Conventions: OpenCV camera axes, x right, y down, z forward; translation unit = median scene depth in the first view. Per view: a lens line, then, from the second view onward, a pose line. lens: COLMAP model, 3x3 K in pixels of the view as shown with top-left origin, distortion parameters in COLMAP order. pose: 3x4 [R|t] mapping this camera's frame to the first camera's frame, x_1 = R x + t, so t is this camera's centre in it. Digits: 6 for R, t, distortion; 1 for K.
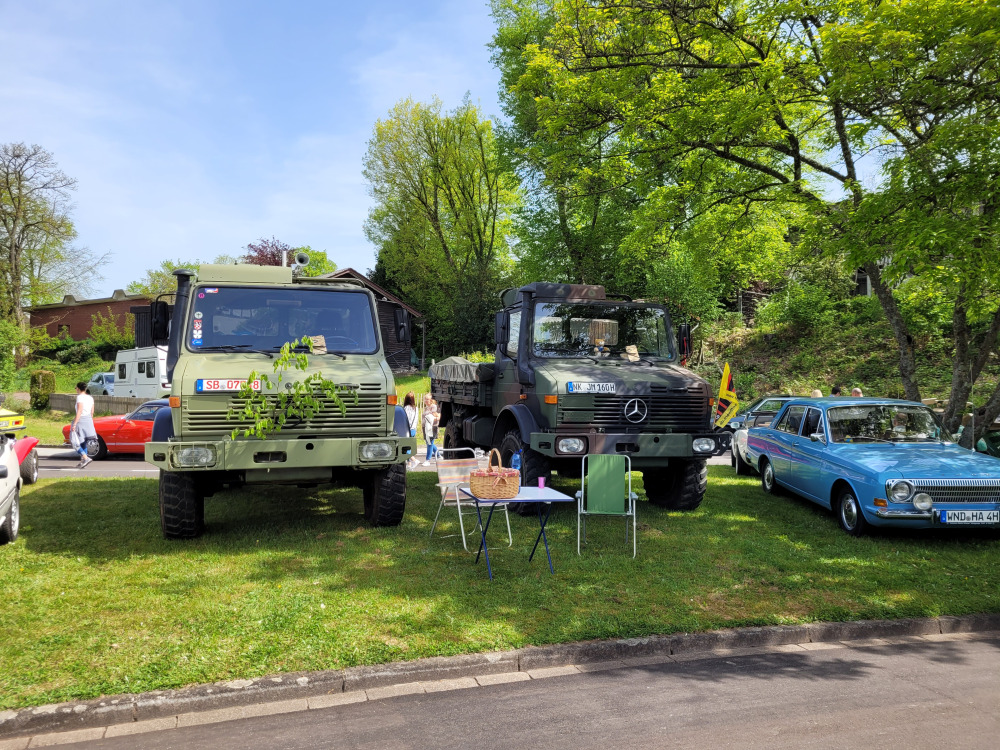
lens RADIAL K [[753.5, 0, 500.3], [0, 753.5, 382.9], [0, 0, 1]] dist [0.041439, -0.014334]
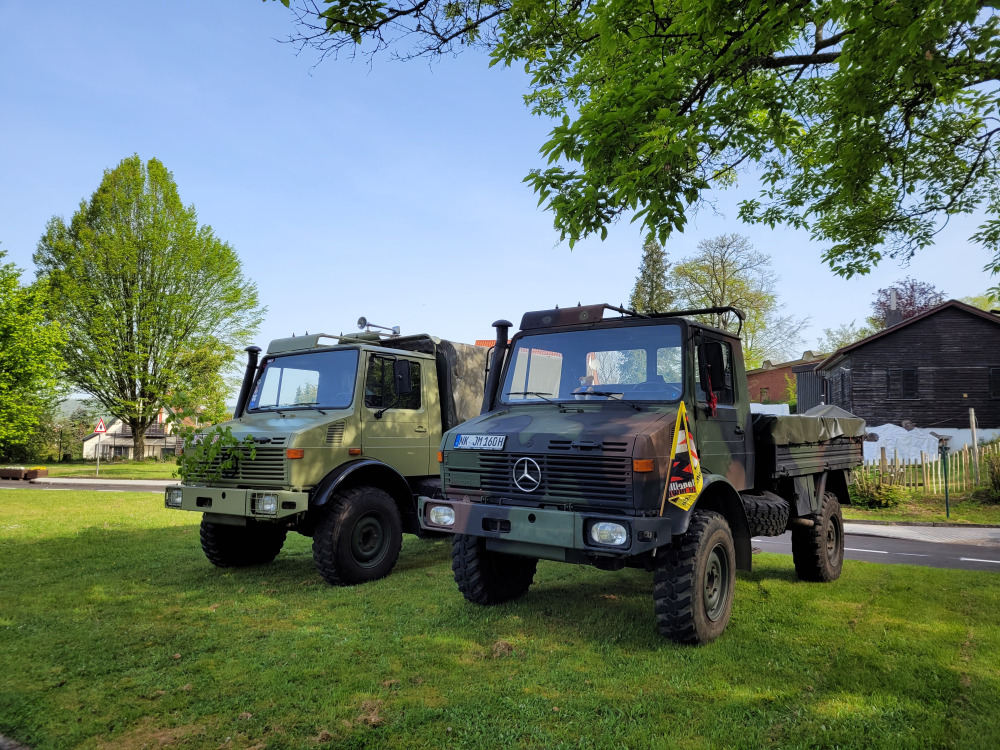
lens RADIAL K [[753.5, 0, 501.0], [0, 753.5, 376.7], [0, 0, 1]] dist [0.041439, -0.014334]
pose [[0.588670, -0.069485, -0.805381, 0.757198], [0.000041, 0.996301, -0.085927, 0.006022], [0.808373, 0.050549, 0.586496, 0.565112]]
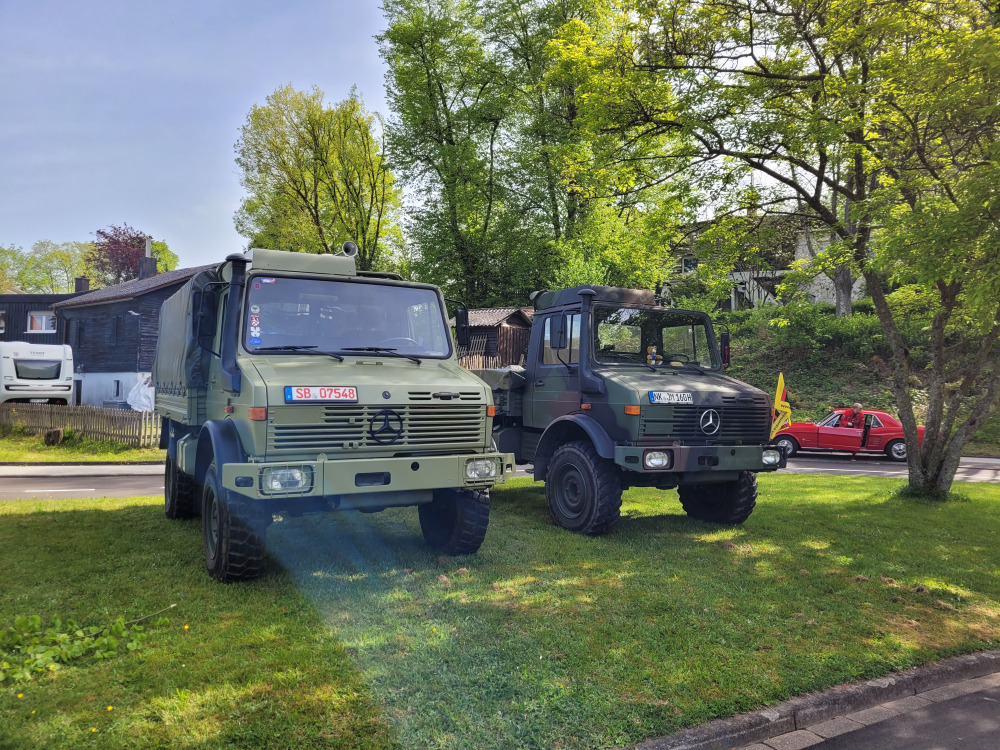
lens RADIAL K [[753.5, 0, 502.1], [0, 753.5, 369.4], [0, 0, 1]] dist [0.041439, -0.014334]
pose [[0.976980, 0.013542, 0.212901, -0.287256], [-0.008586, 0.999671, -0.024186, -0.004493], [-0.213158, 0.021802, 0.976774, 0.119866]]
